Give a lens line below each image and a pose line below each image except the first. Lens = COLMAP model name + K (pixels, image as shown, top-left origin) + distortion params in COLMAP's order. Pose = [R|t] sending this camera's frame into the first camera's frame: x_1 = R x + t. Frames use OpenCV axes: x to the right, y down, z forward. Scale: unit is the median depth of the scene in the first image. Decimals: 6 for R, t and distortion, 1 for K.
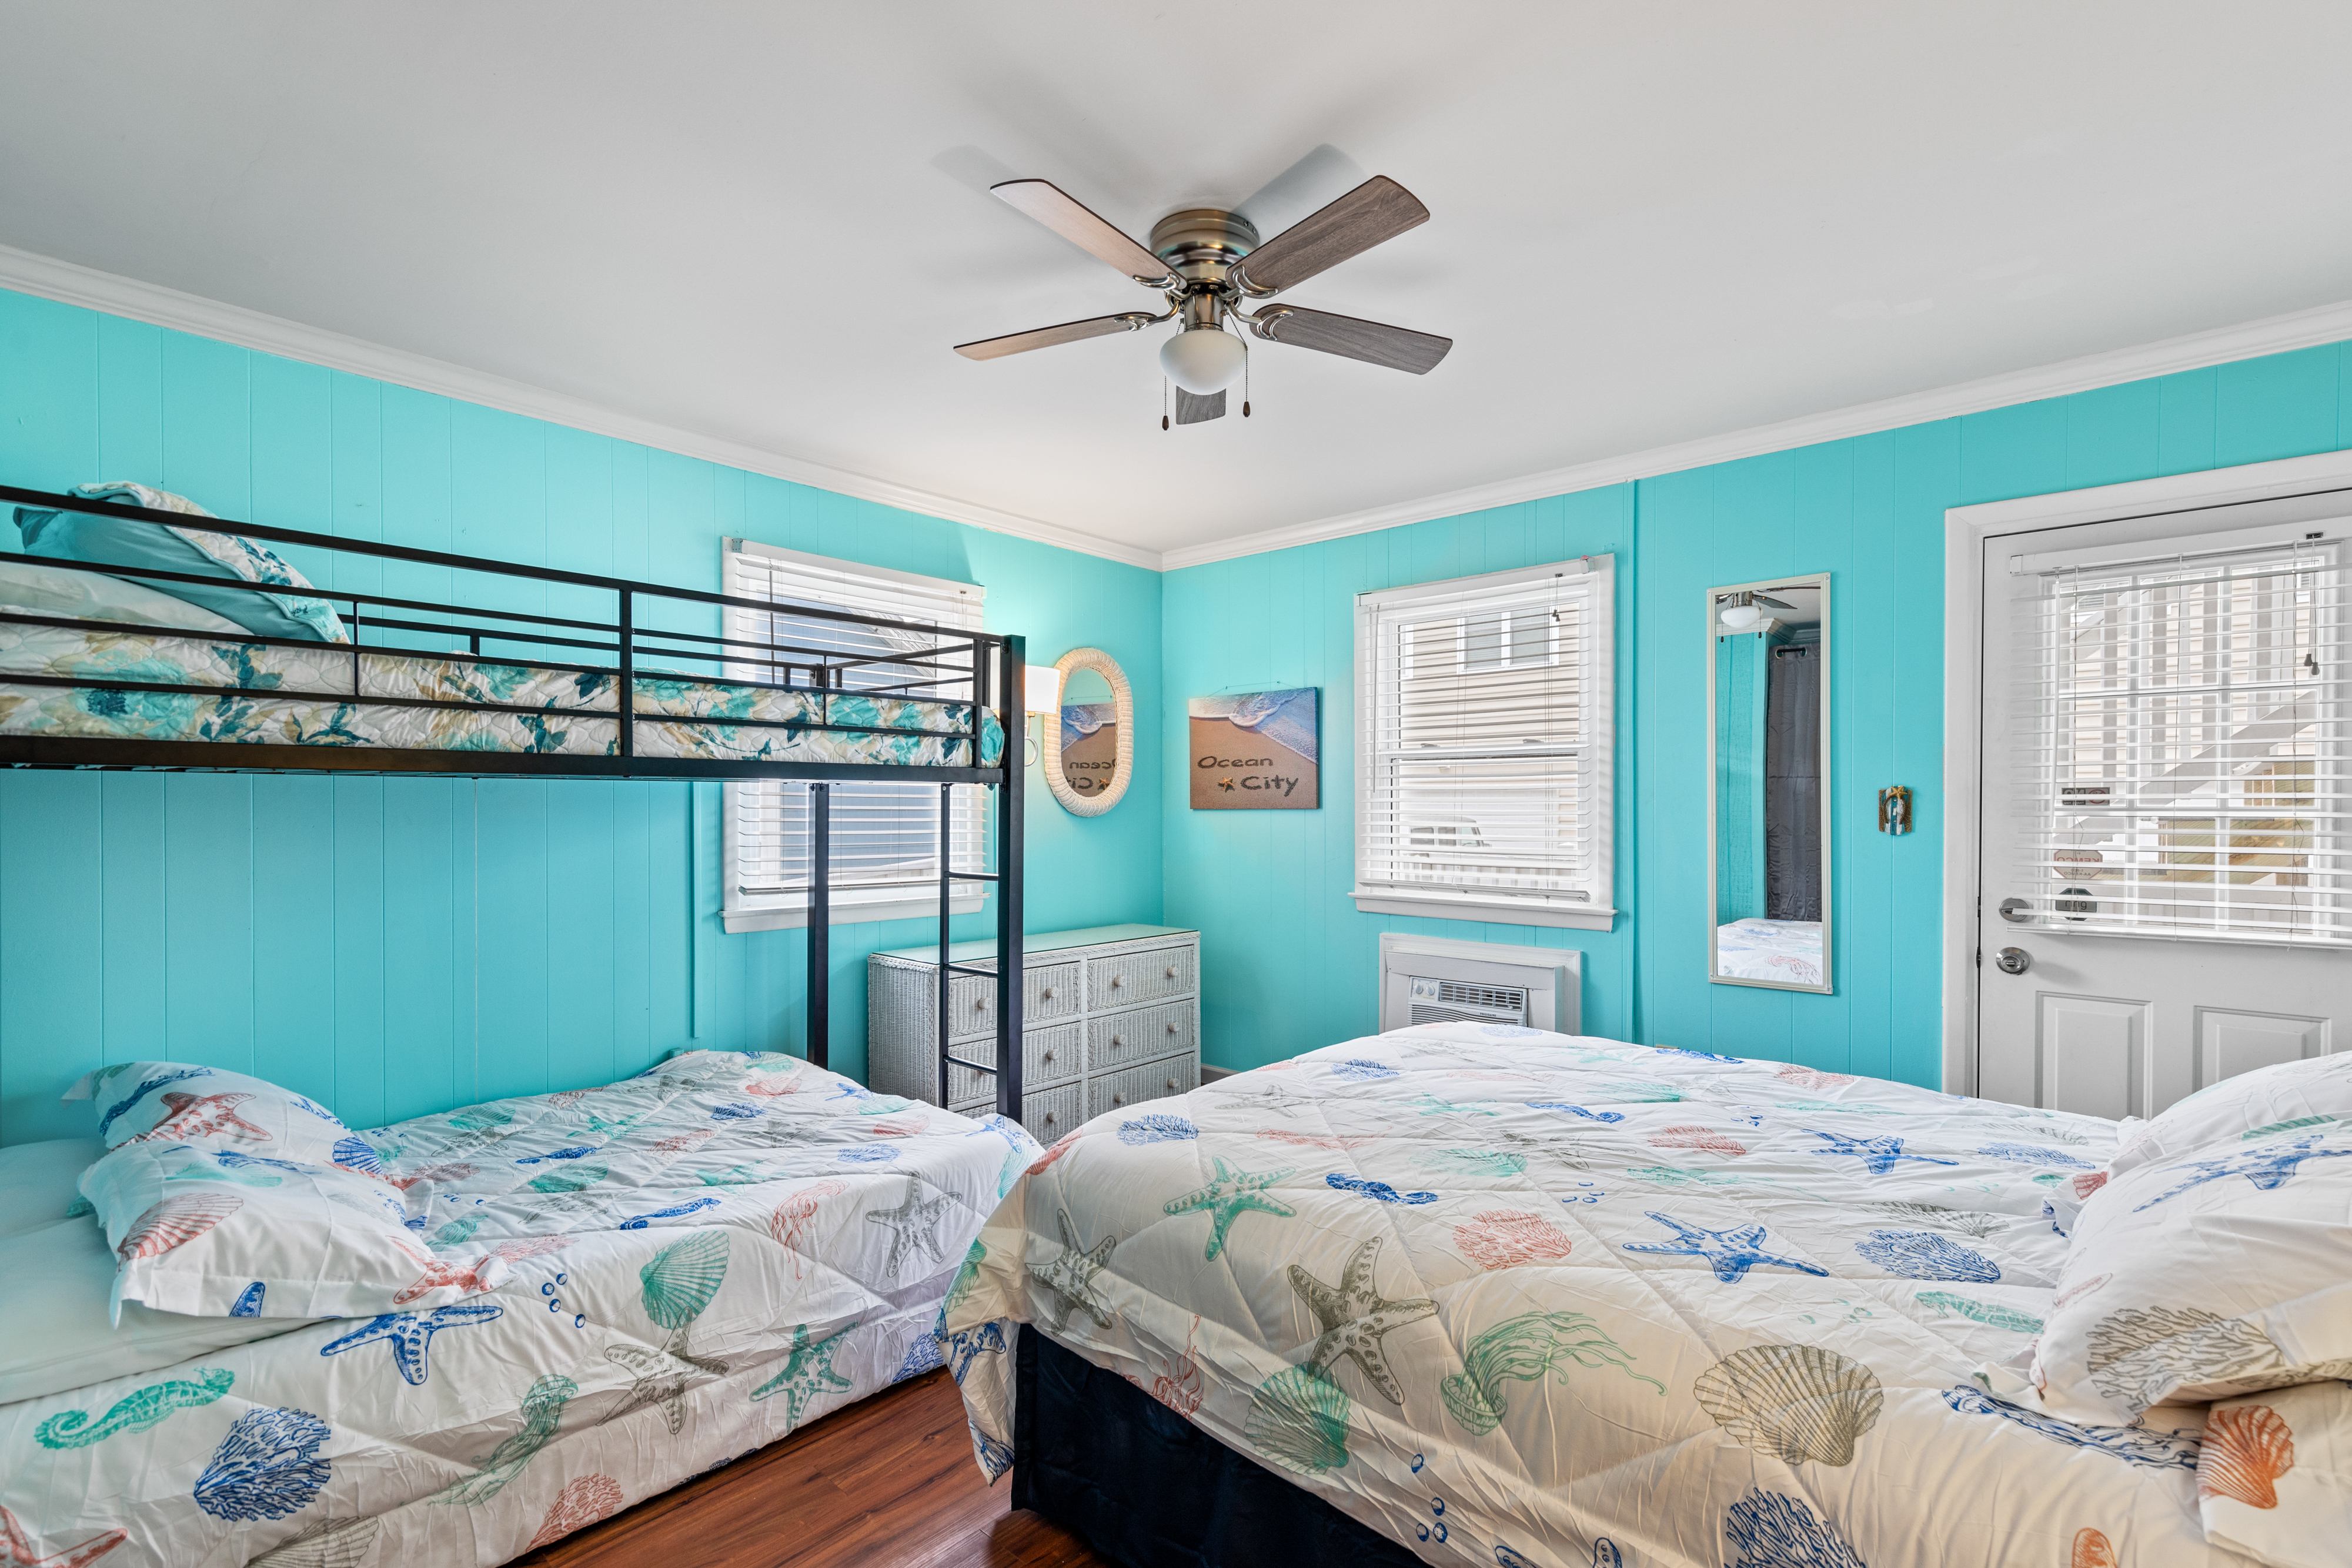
lens RADIAL K [[1105.8, 0, 1218.9], [0, 1105.8, 816.4], [0, 0, 1]] dist [0.005959, 0.000482]
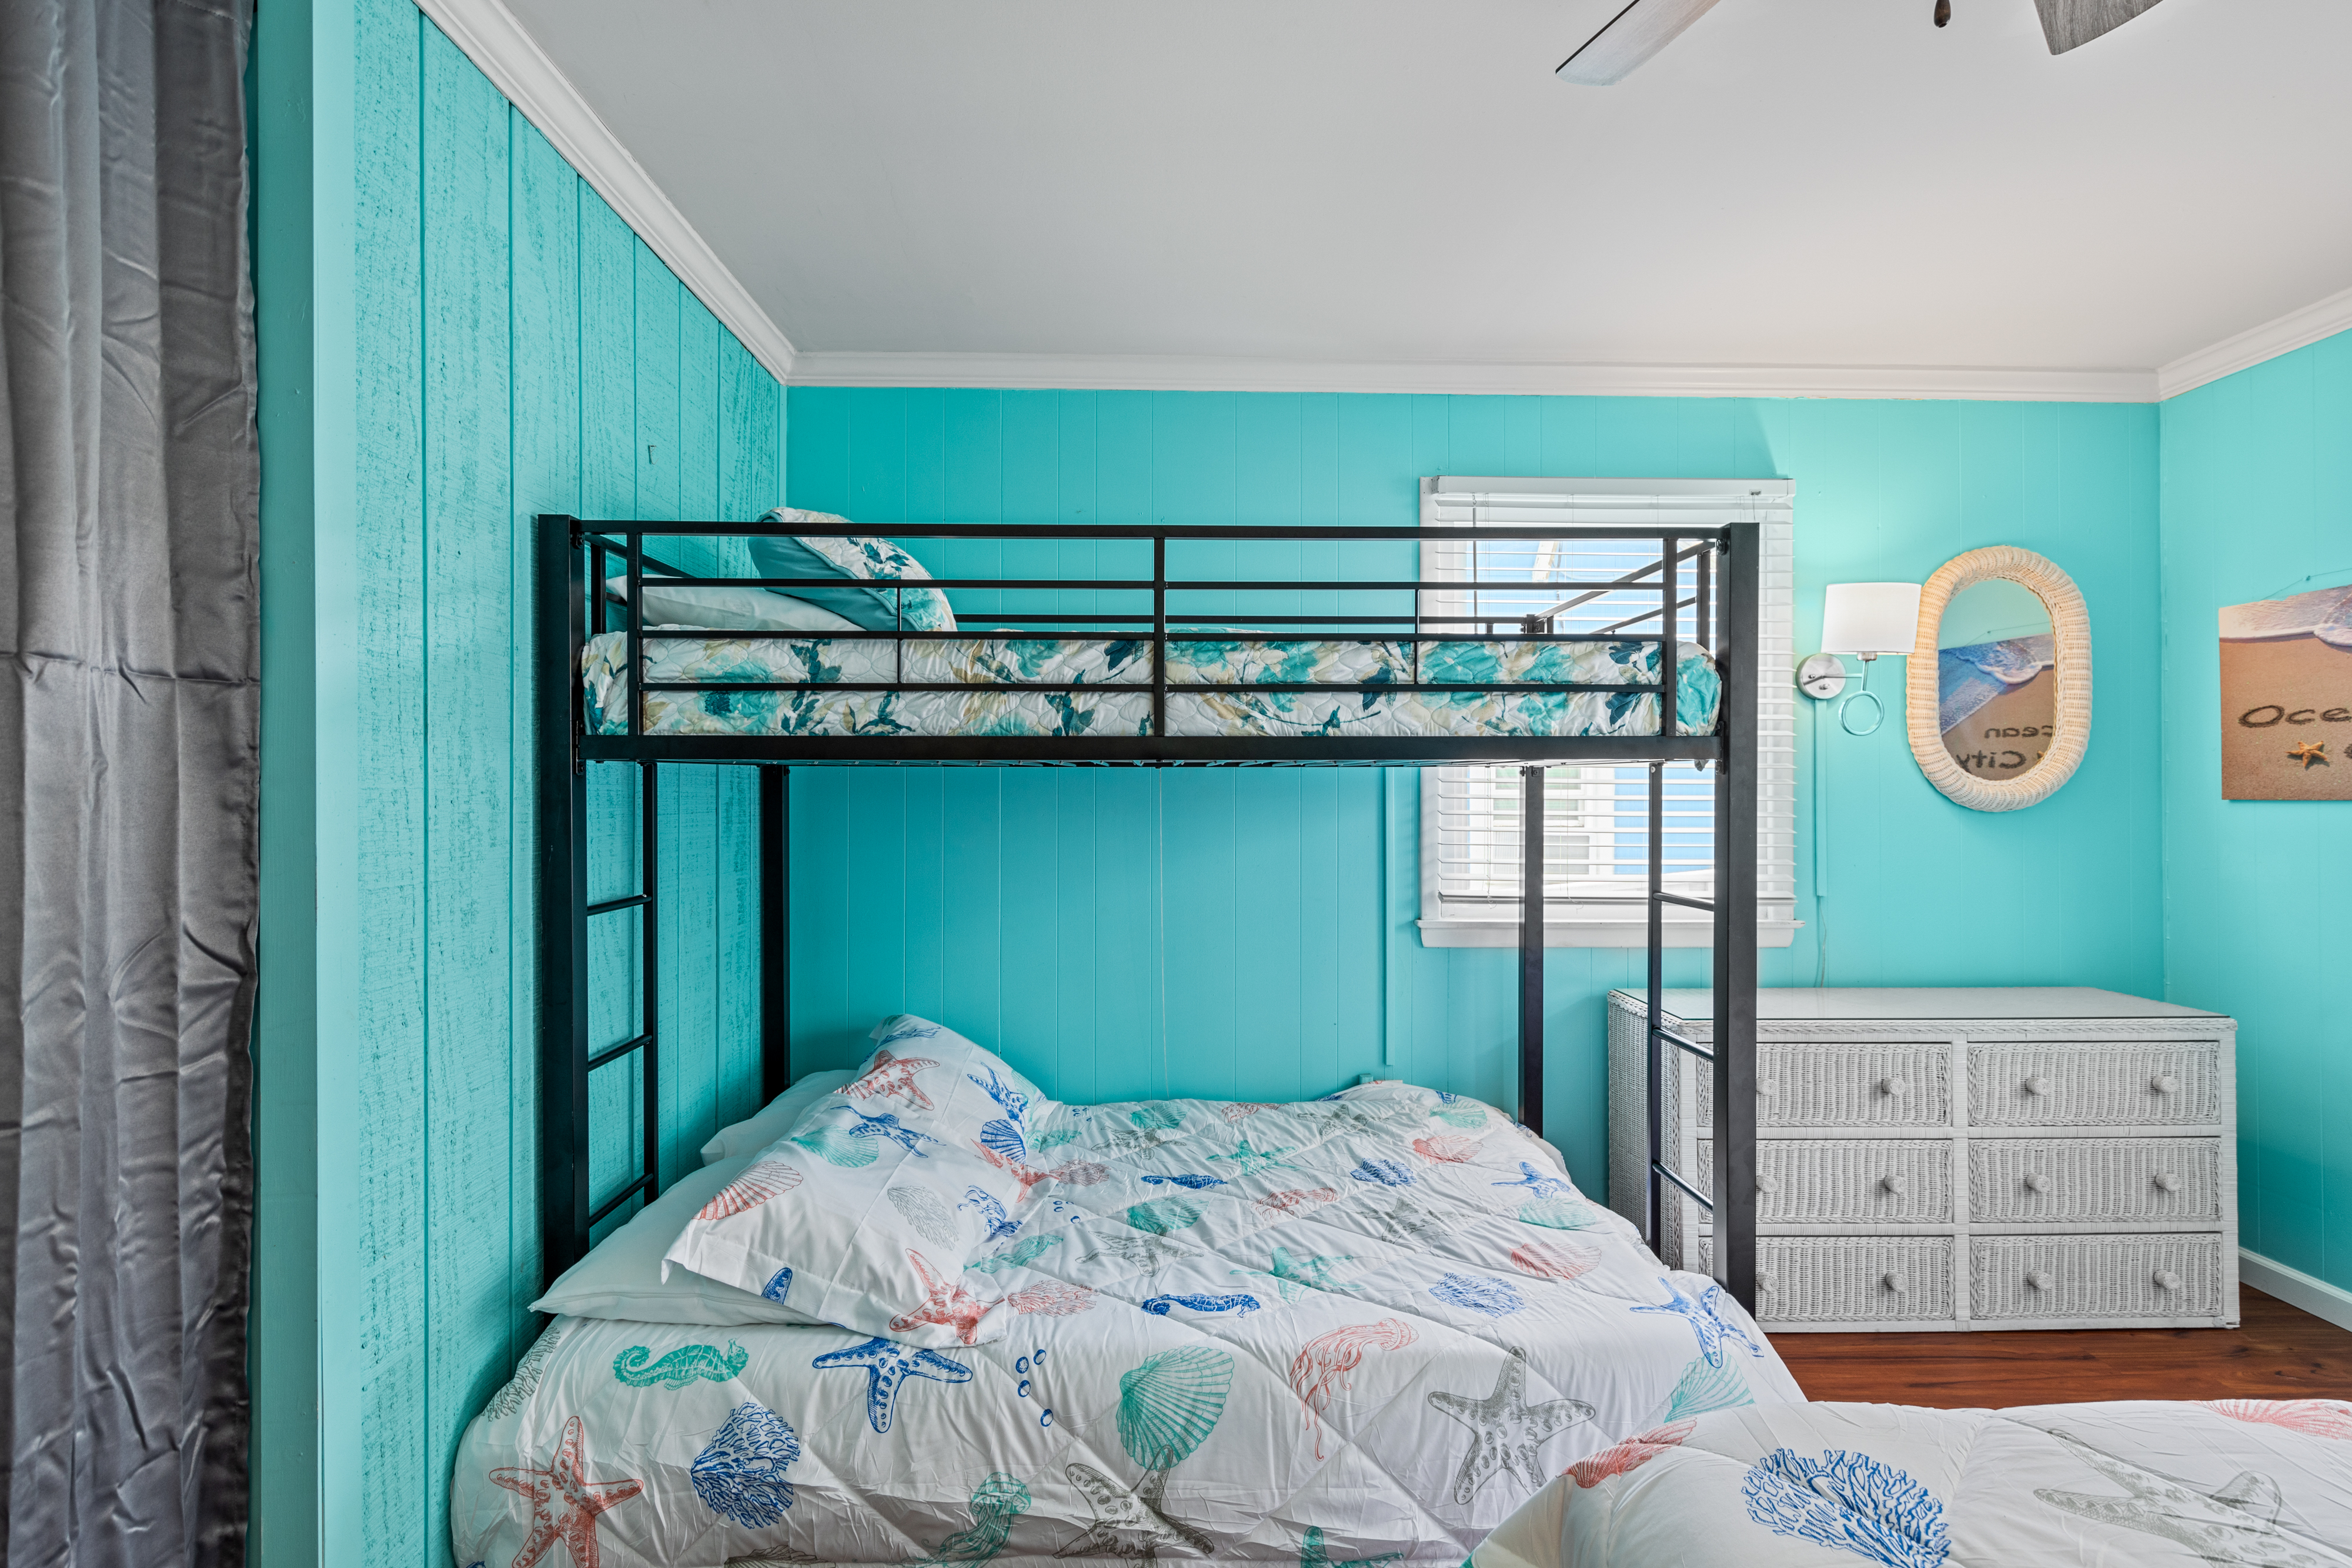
lens RADIAL K [[1126.0, 0, 1160.9], [0, 1126.0, 788.5], [0, 0, 1]] dist [0.003006, -0.001030]
pose [[0.665561, -0.005313, -0.746324, 0.091290], [-0.005920, 0.999906, -0.012398, -0.004112], [0.746320, 0.012670, 0.665467, 0.408555]]
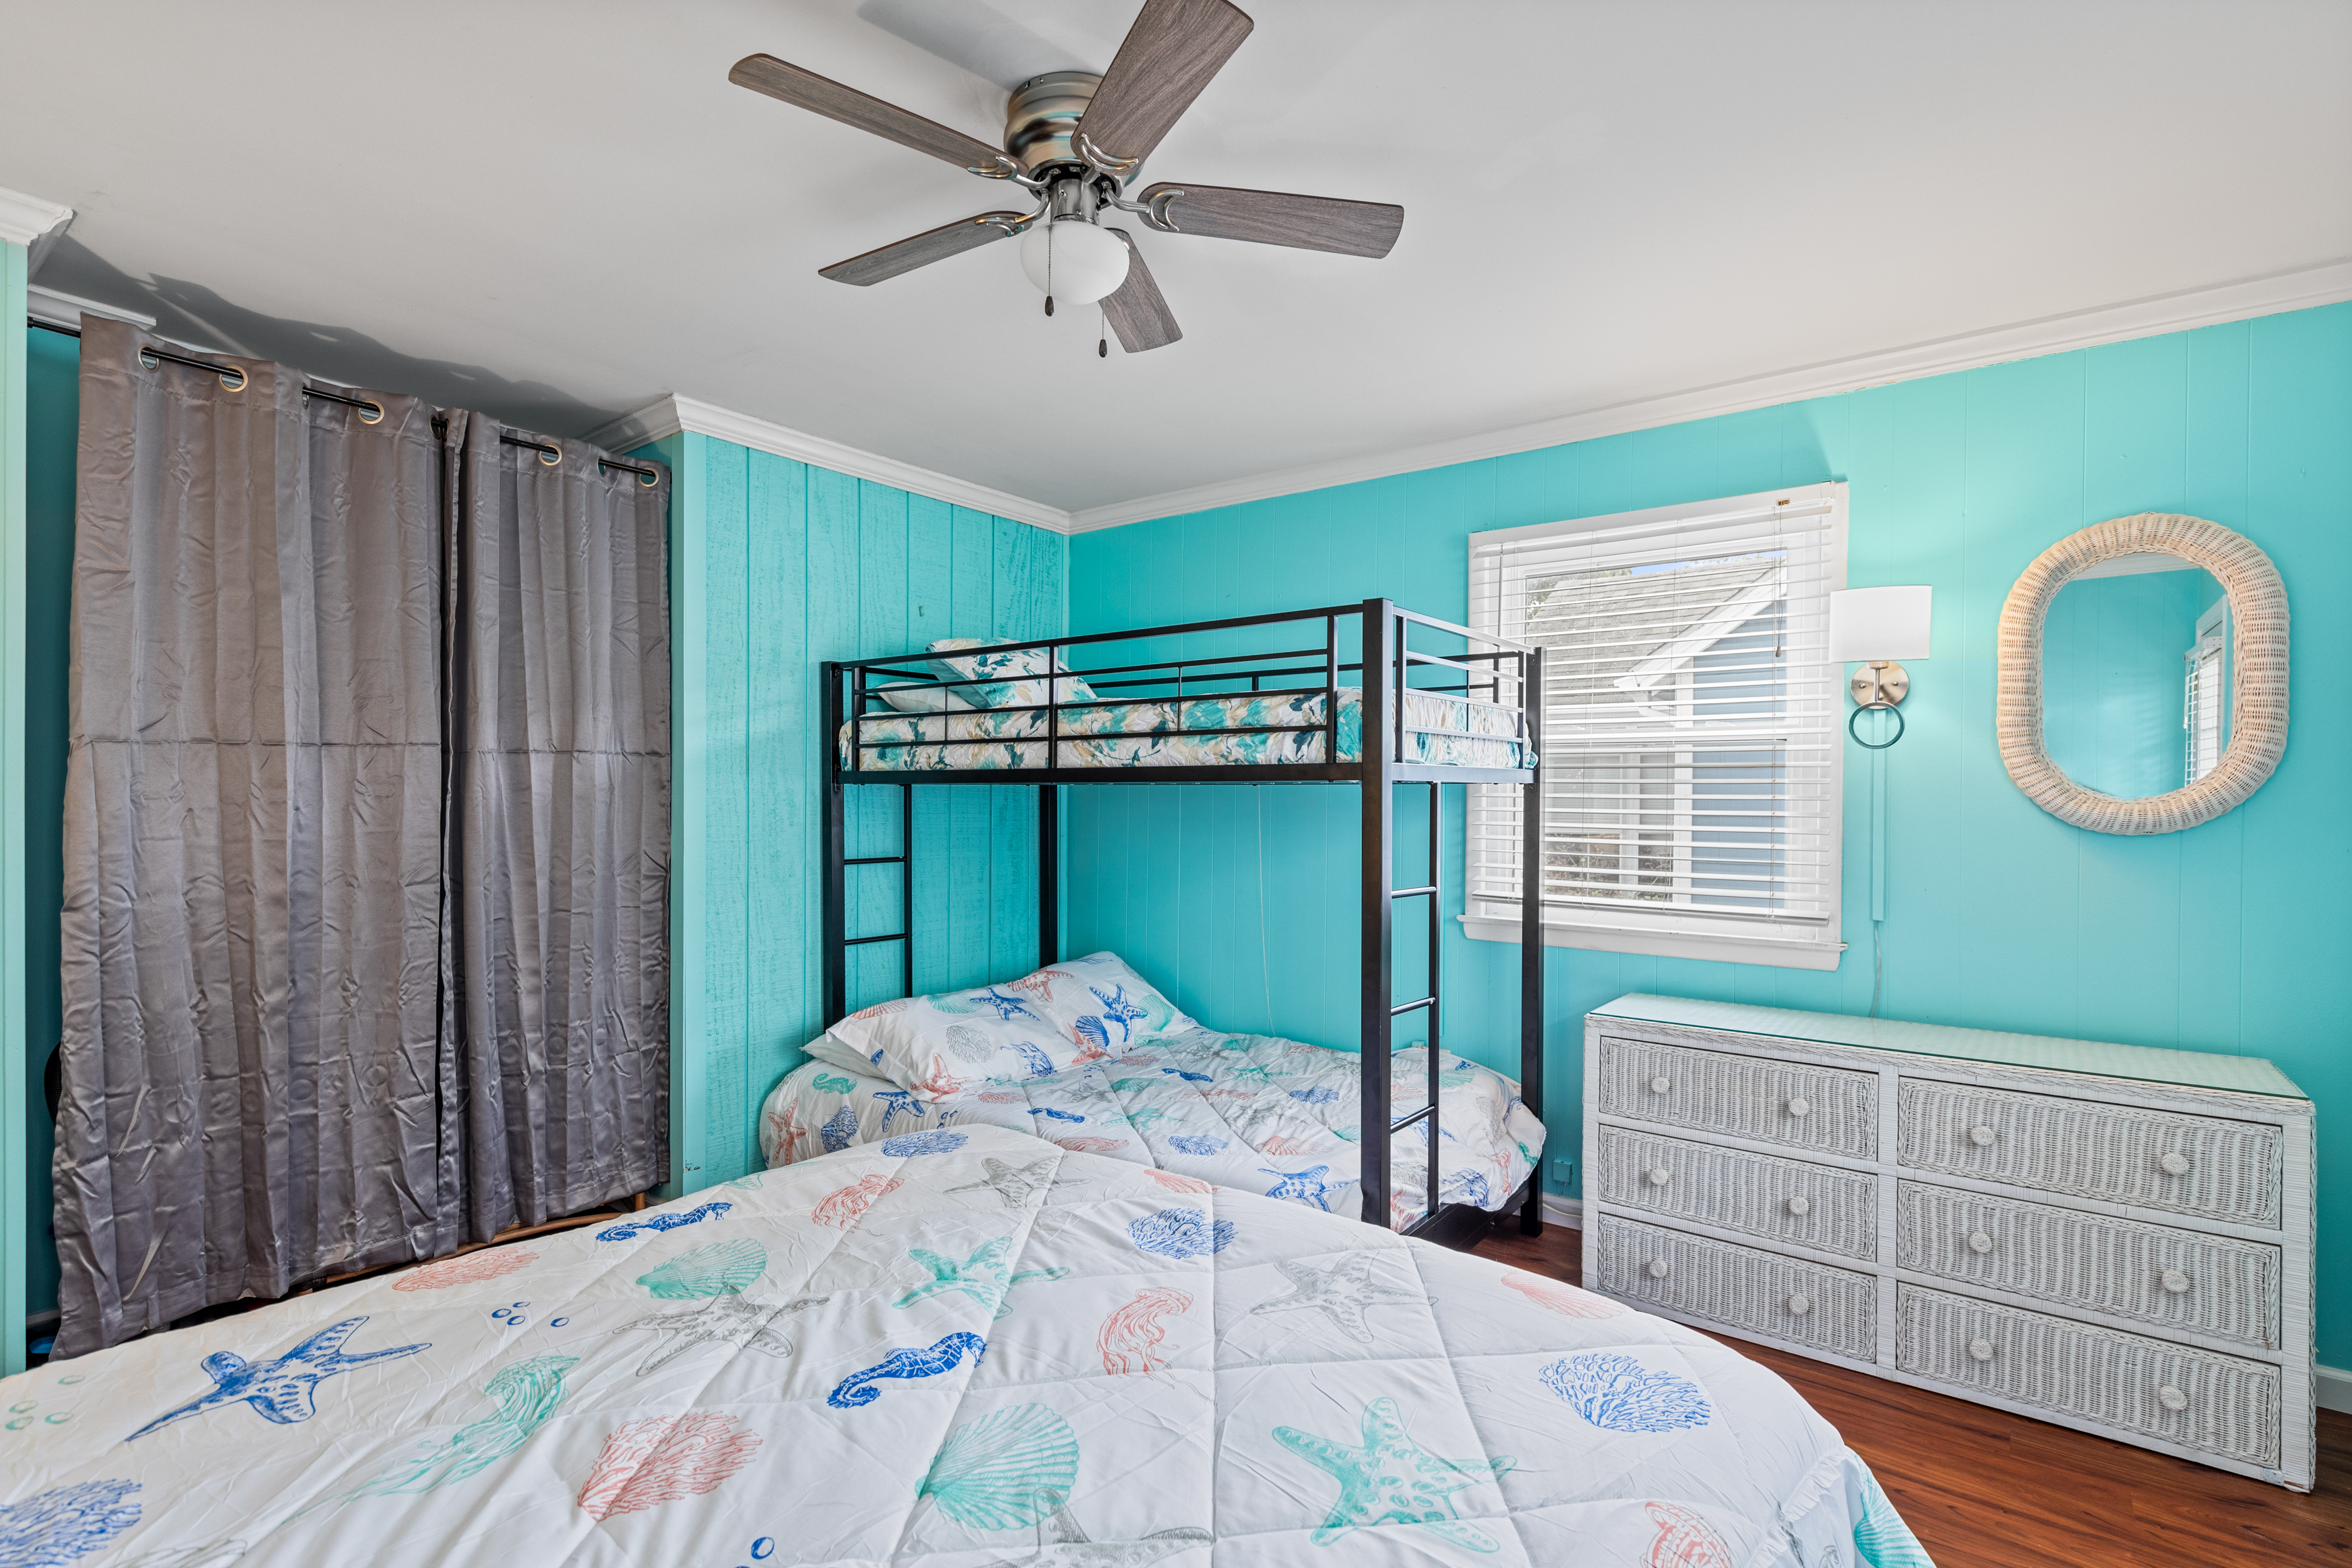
lens RADIAL K [[1126.0, 0, 1141.3], [0, 1126.0, 807.5], [0, 0, 1]] dist [0.003006, -0.001030]
pose [[0.031697, 0.002772, -0.999494, 0.795237], [-0.018100, 0.999834, 0.002199, -0.009983], [0.999334, 0.018021, 0.031742, 0.994635]]
